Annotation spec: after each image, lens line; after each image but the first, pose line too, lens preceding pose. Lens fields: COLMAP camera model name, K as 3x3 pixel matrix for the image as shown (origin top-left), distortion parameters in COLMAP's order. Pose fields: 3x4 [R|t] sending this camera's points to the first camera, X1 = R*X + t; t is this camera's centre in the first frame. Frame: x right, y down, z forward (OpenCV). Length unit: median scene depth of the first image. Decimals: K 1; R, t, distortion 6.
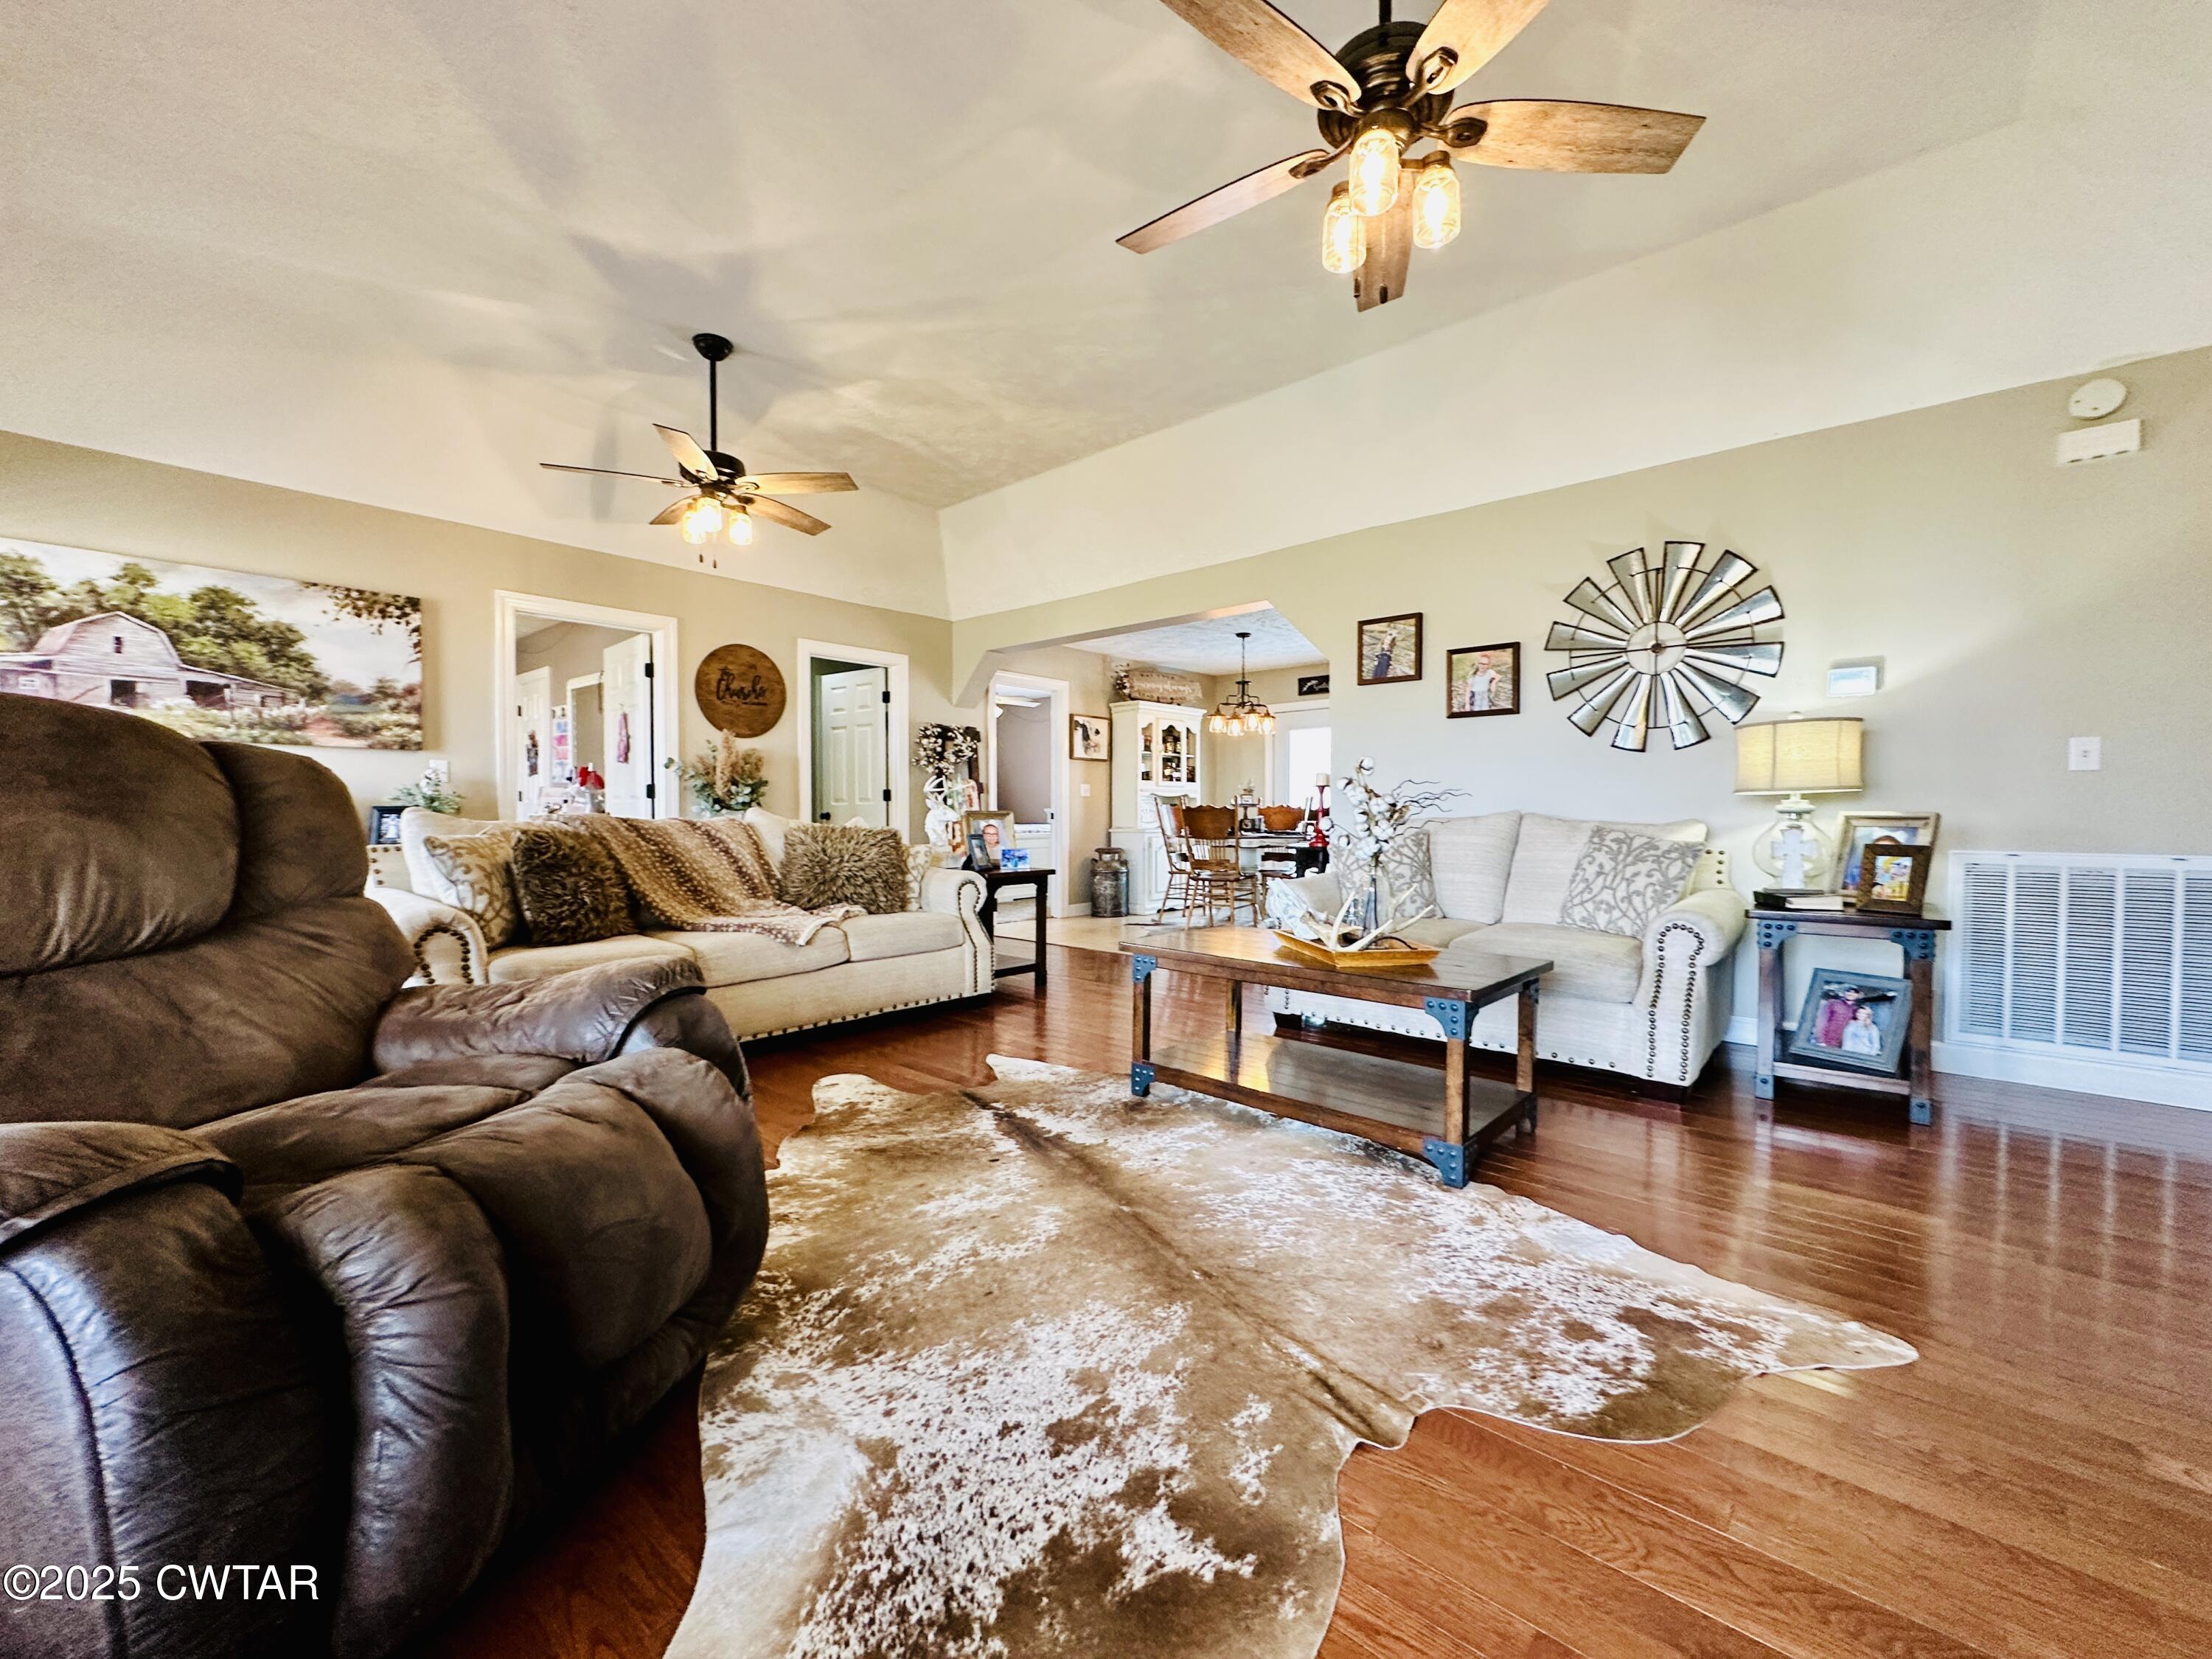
lens RADIAL K [[884.6, 0, 1107.7], [0, 884.6, 825.1], [0, 0, 1]] dist [-0.004280, 0.001059]
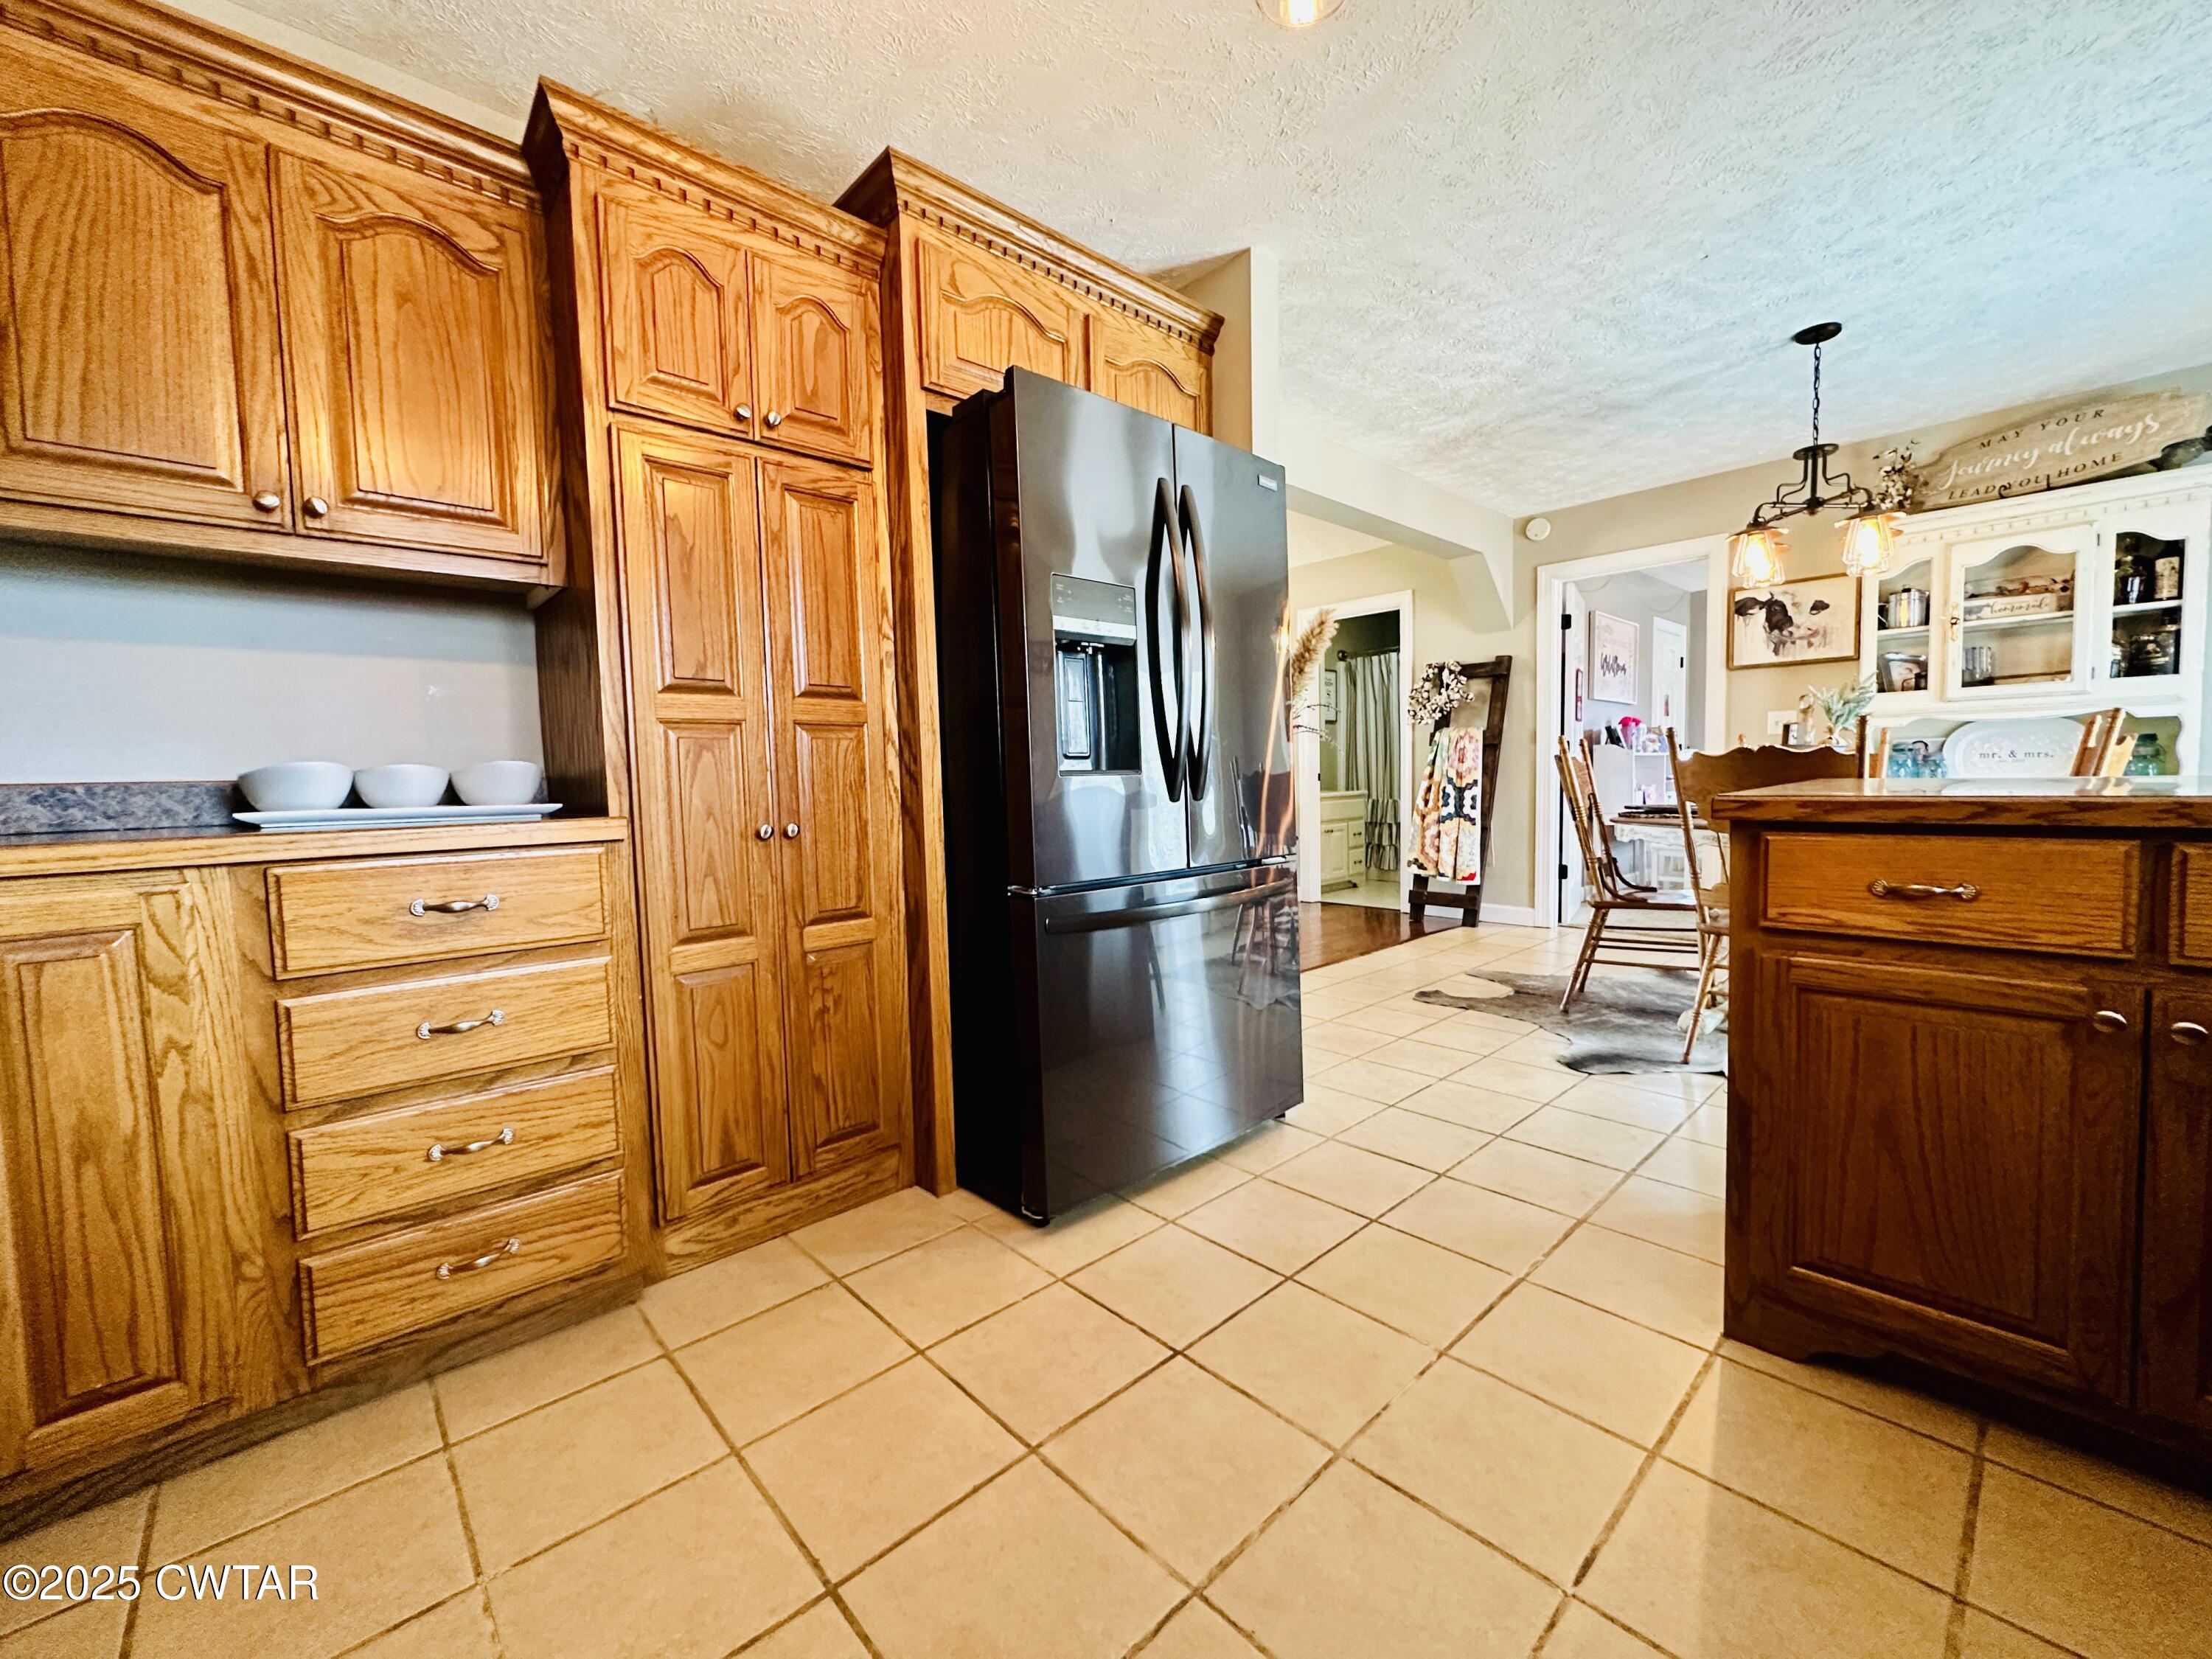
lens RADIAL K [[884.6, 0, 1108.1], [0, 884.6, 829.9], [0, 0, 1]] dist [-0.004280, 0.001059]
pose [[-0.097366, 0.062034, -0.993313, 0.992645], [0.007444, 0.998073, 0.061601, -0.019045], [0.995221, -0.001397, -0.097640, 1.158050]]
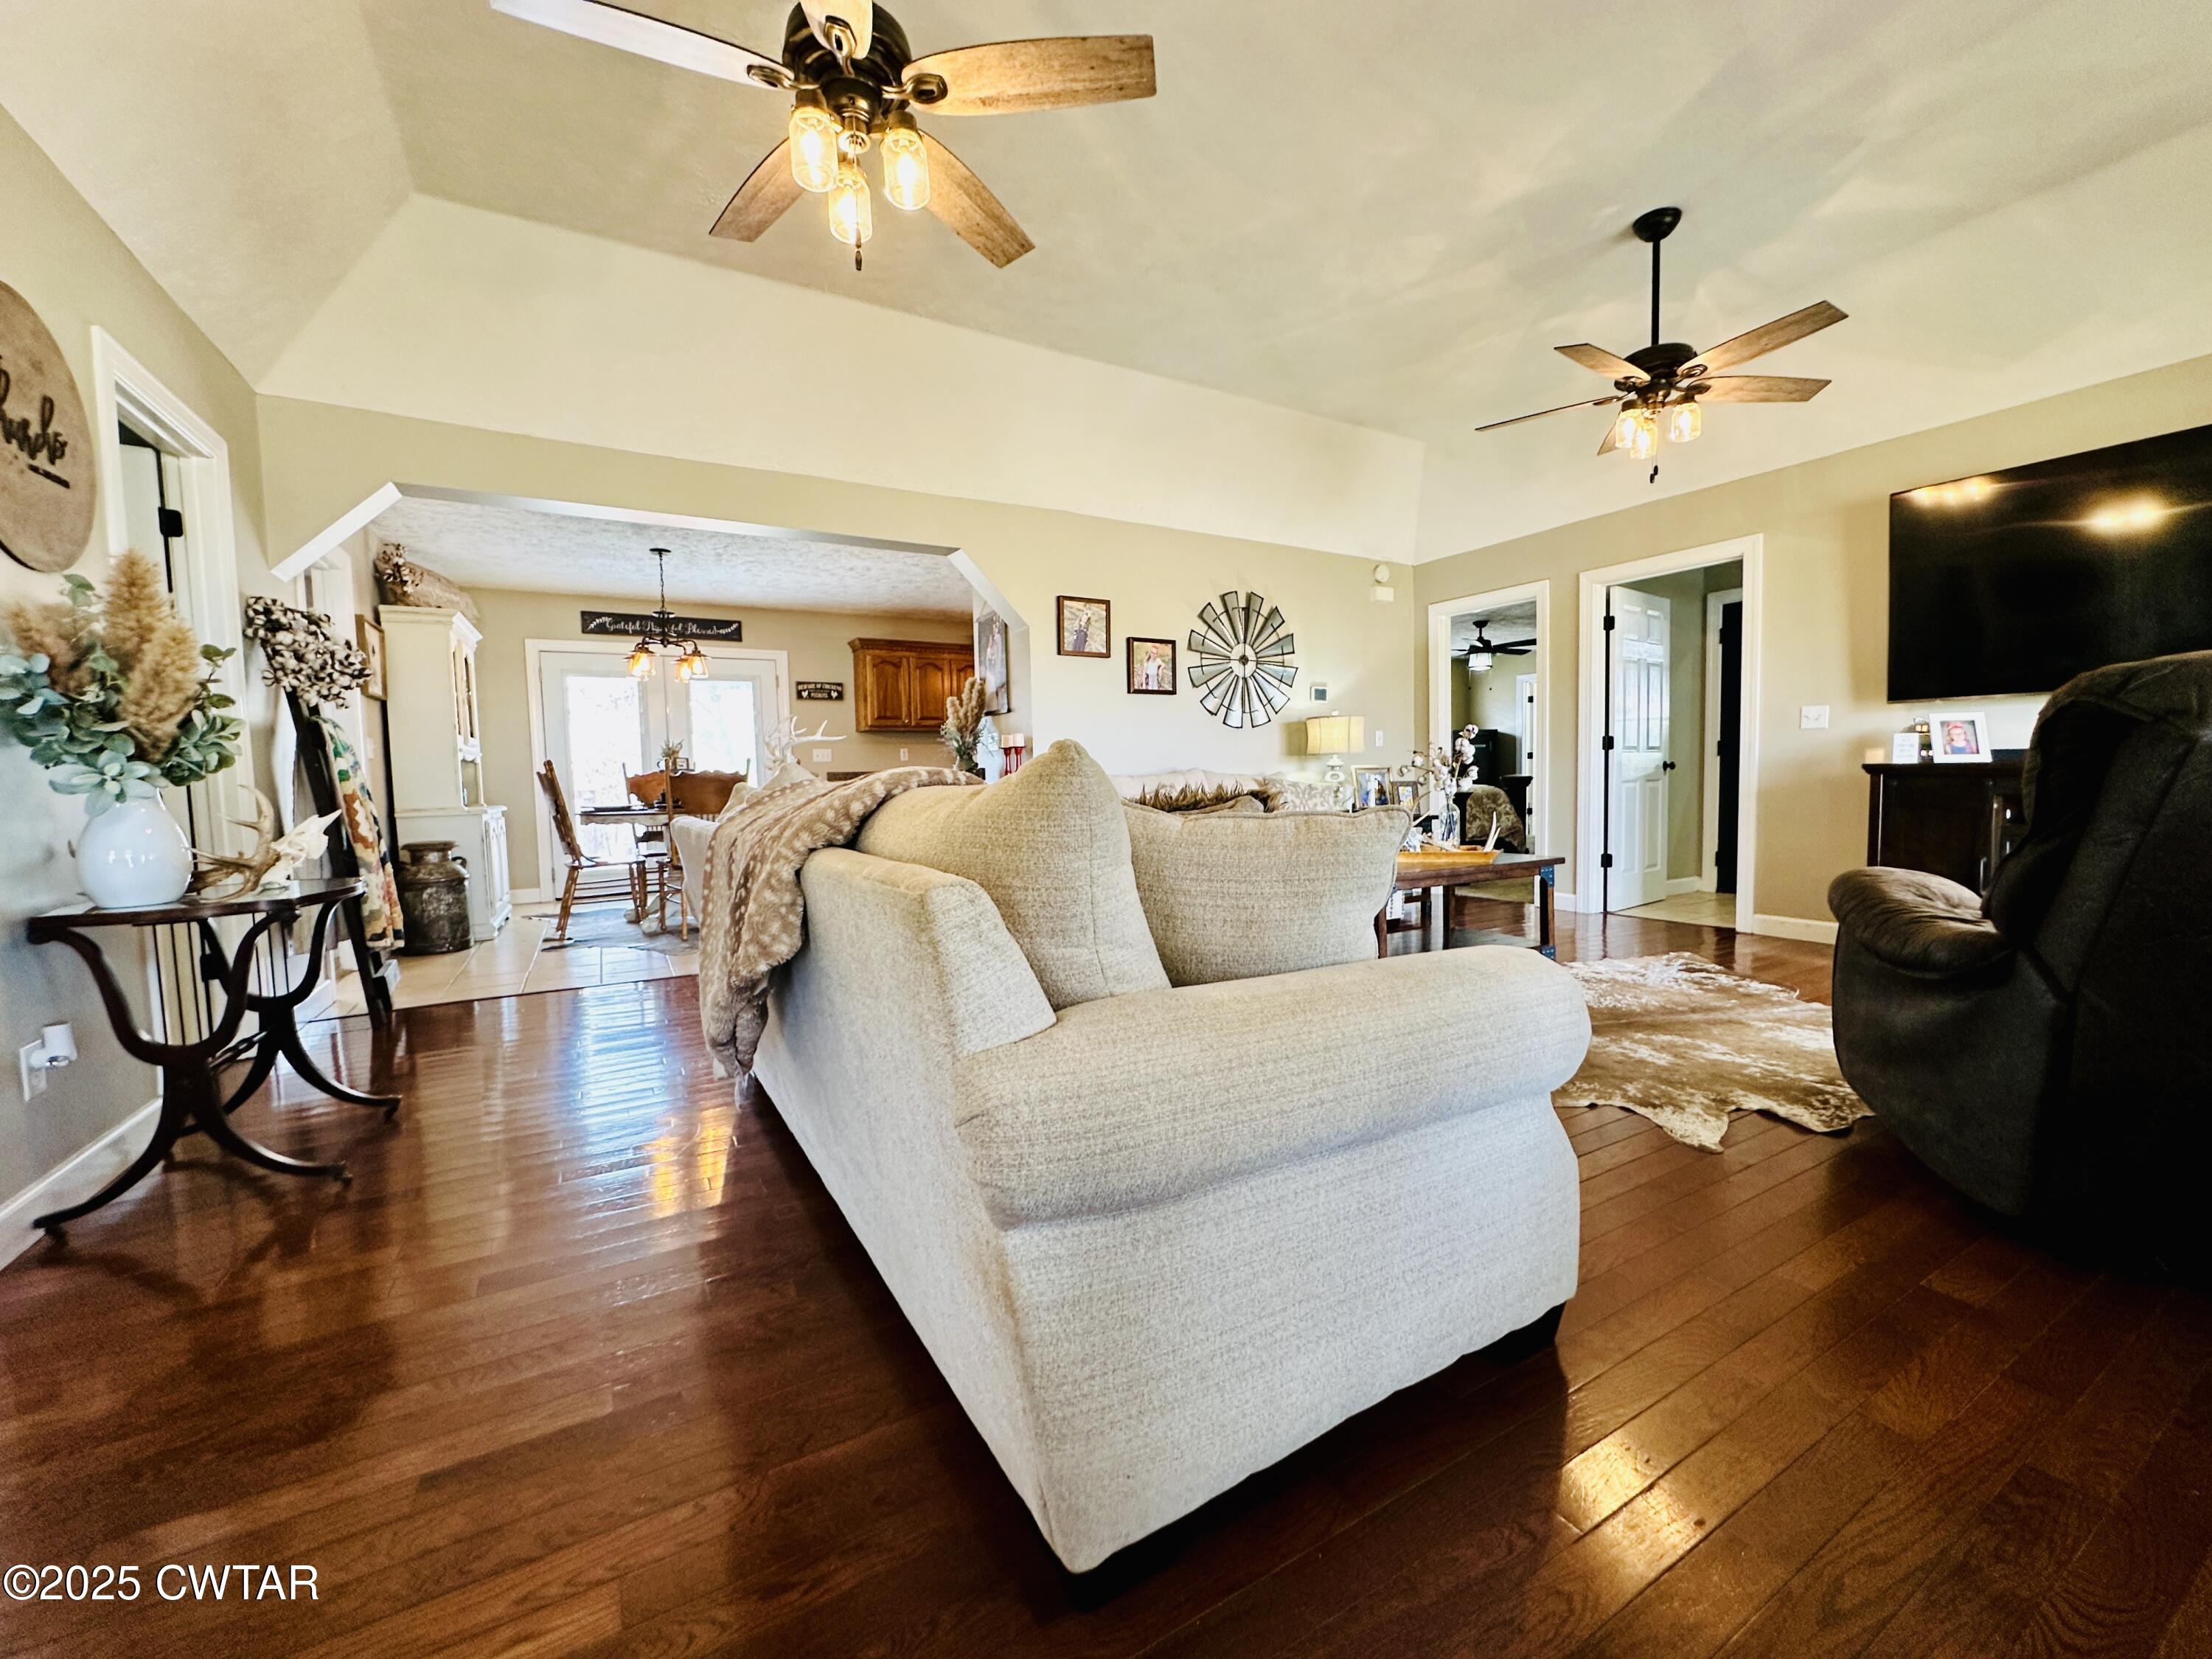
lens RADIAL K [[884.6, 0, 1104.0], [0, 884.6, 833.2], [0, 0, 1]] dist [-0.004280, 0.001059]
pose [[0.320737, -0.070653, 0.944529, -0.771830], [0.034607, 0.997422, 0.062858, -0.006201], [-0.946536, 0.012526, 0.322356, 0.624454]]
